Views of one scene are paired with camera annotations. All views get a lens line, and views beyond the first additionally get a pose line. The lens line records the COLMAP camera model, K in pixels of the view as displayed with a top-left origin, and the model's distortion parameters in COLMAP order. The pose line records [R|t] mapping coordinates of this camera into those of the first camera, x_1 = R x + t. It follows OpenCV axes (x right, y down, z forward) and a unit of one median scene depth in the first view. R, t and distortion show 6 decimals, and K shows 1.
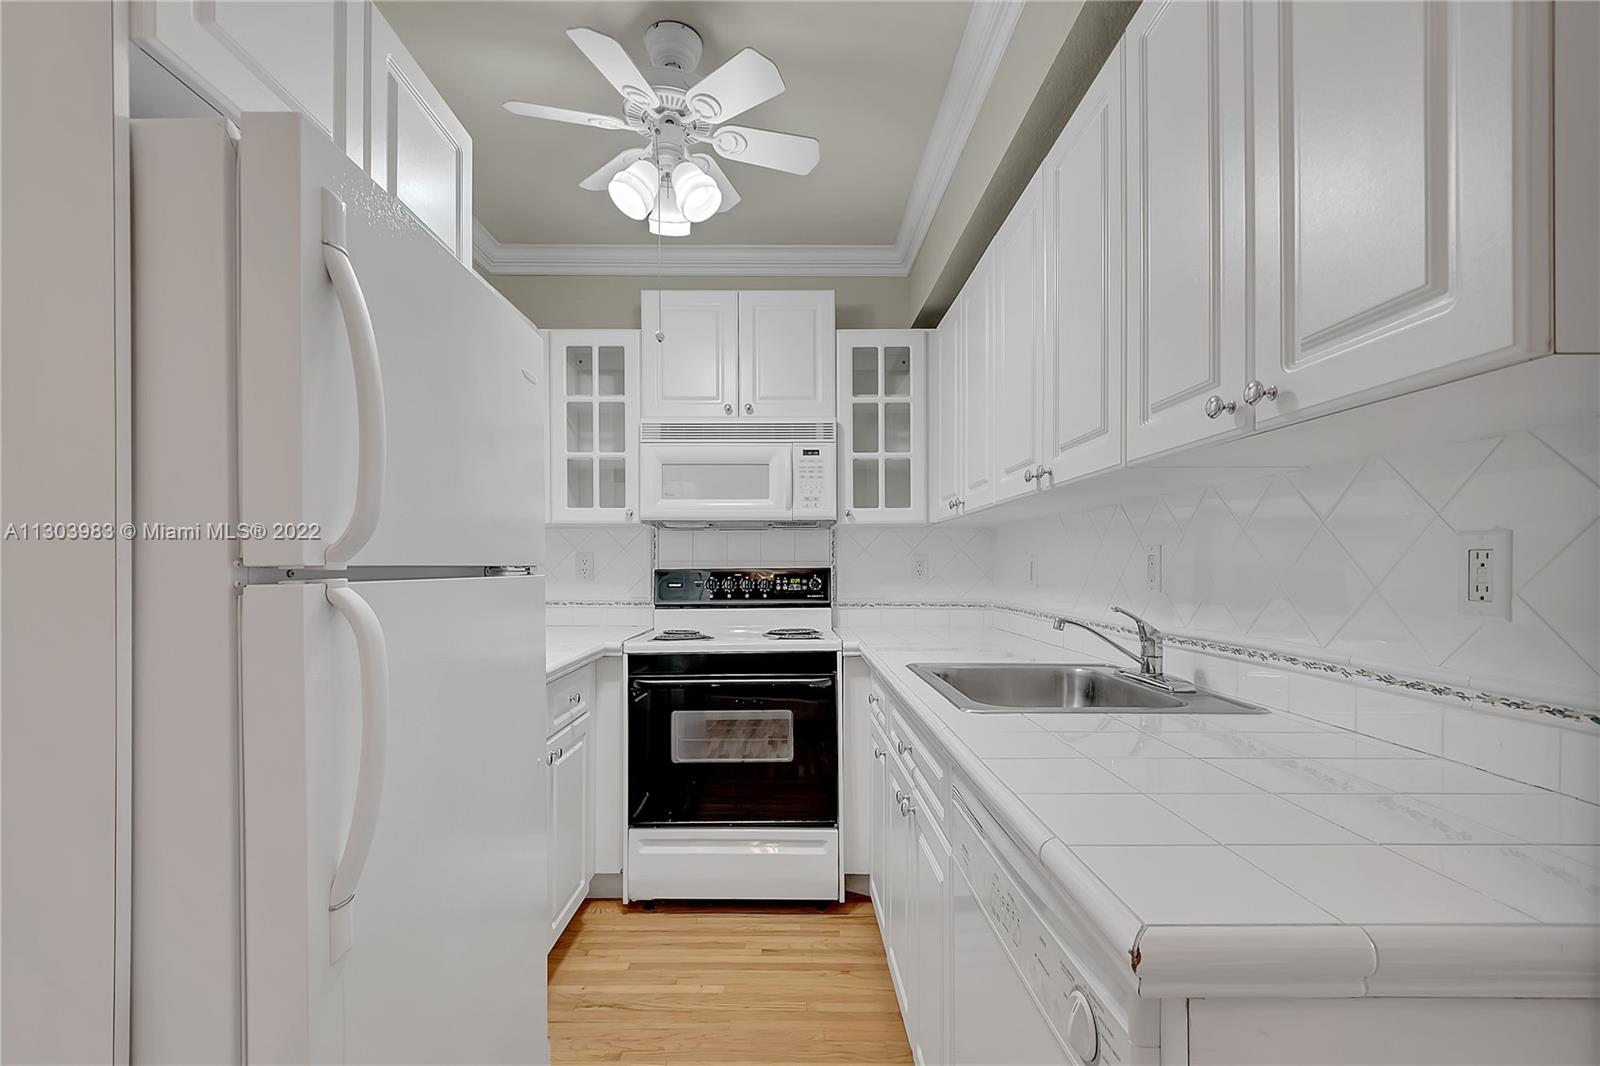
lens RADIAL K [[713.8, 0, 802.6], [0, 713.8, 540.5], [0, 0, 1]] dist [0.008860, -0.001812]
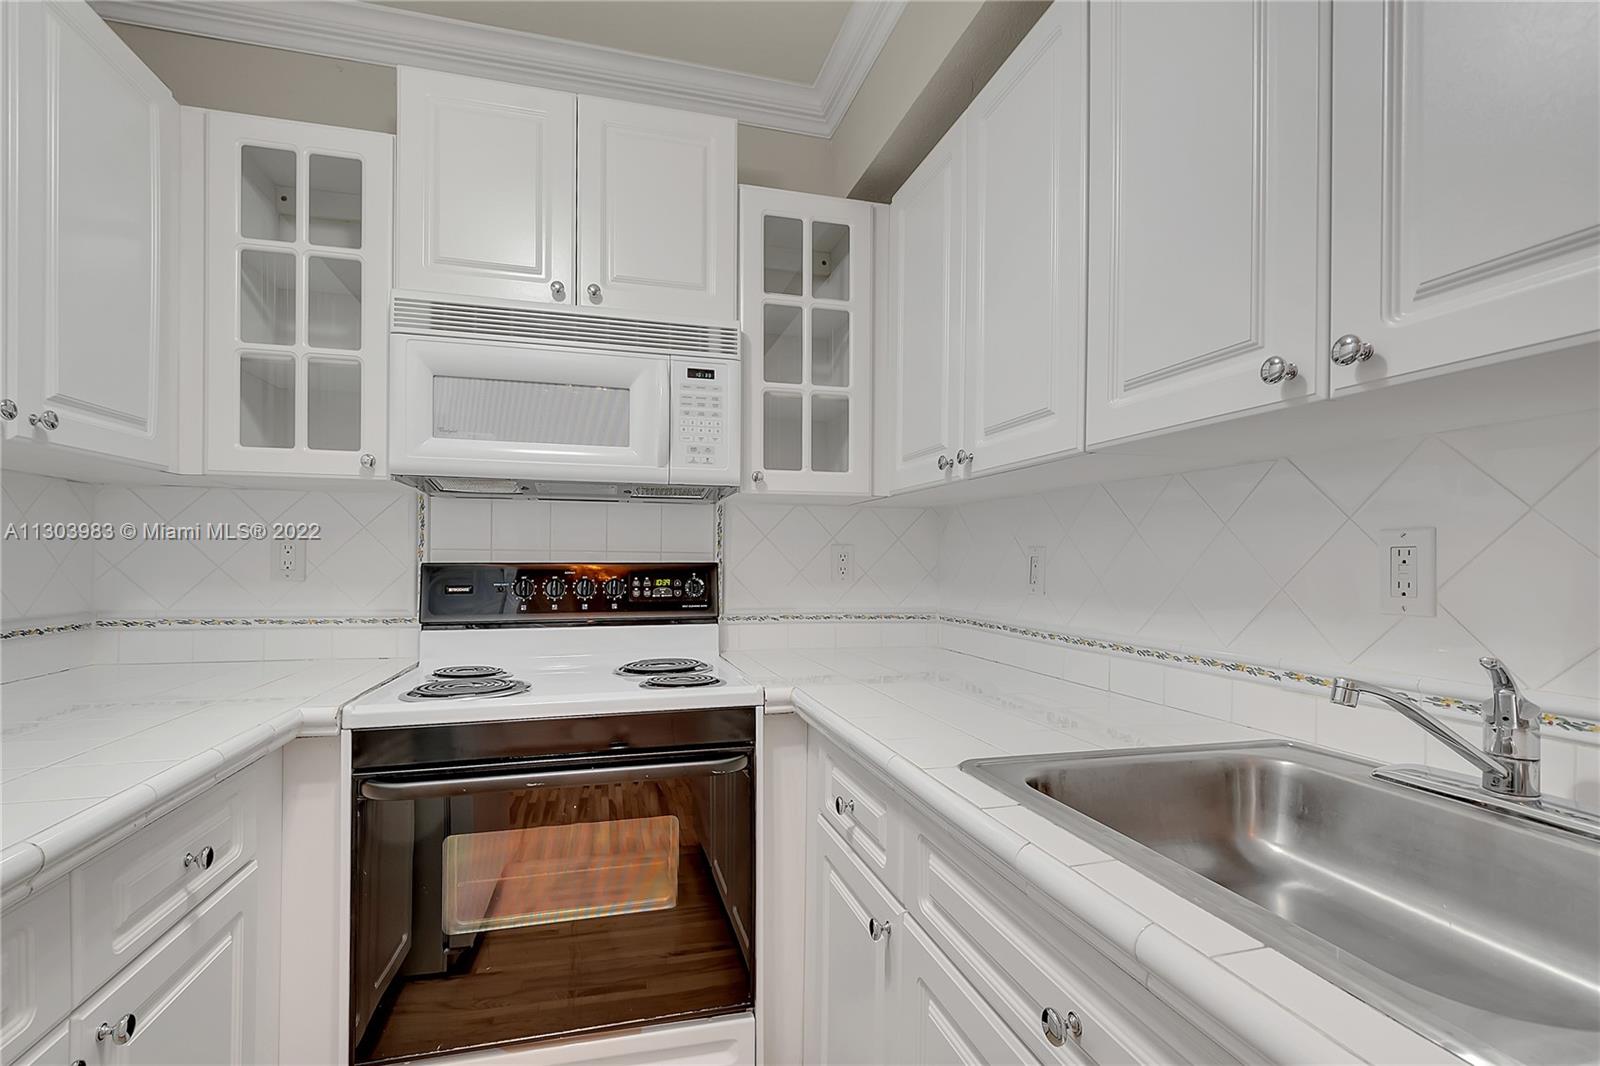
lens RADIAL K [[713.8, 0, 790.8], [0, 713.8, 546.9], [0, 0, 1]] dist [0.008860, -0.001812]
pose [[0.970296, 0.012181, 0.241613, -0.057697], [-0.016987, 0.999697, 0.017821, 0.012254], [-0.241323, -0.021396, 0.970209, 0.376149]]
